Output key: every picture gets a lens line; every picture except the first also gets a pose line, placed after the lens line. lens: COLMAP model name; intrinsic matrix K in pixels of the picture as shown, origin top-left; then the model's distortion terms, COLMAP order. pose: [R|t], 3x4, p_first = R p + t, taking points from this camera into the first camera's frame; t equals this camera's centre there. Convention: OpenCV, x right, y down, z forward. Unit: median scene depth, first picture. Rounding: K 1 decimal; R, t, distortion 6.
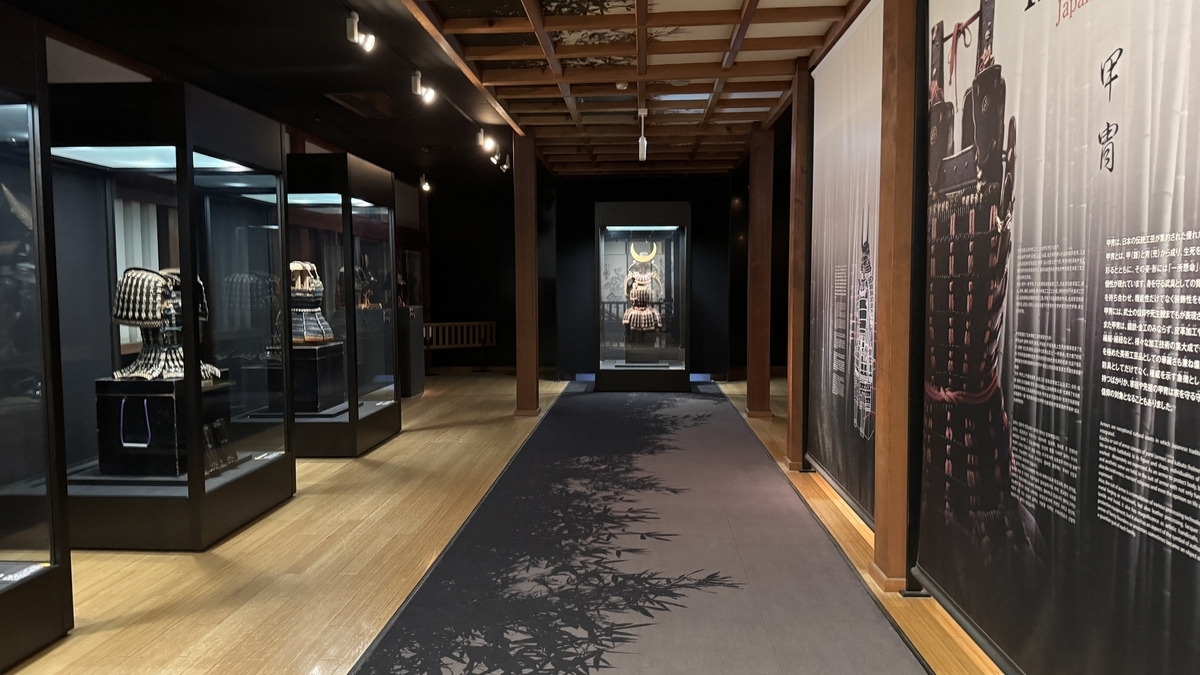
lens RADIAL K [[786.1, 0, 600.0], [0, 786.1, 337.5], [0, 0, 1]] dist [0.002475, -0.065696]
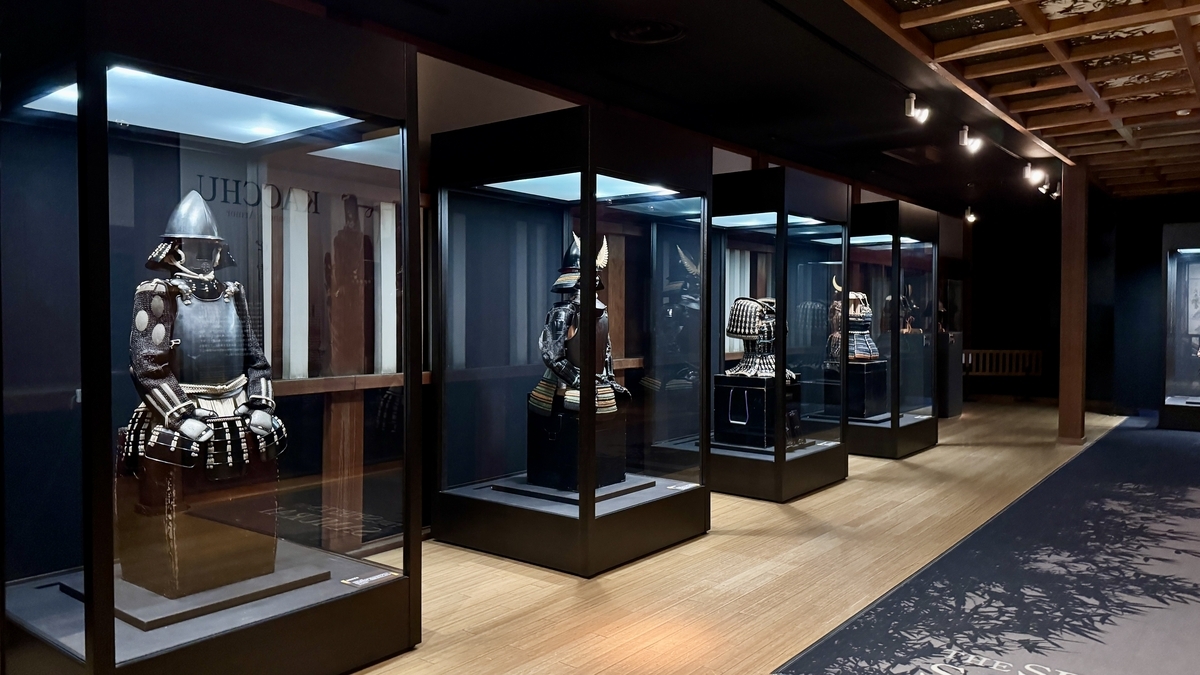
lens RADIAL K [[816.0, 0, 600.0], [0, 816.0, 337.5], [0, 0, 1]] dist [-0.001388, -0.002246]
pose [[0.801154, 0.023754, -0.597987, 0.073976], [-0.046385, 0.998671, -0.022473, 0.026960], [0.596658, 0.045742, 0.801191, -0.314061]]
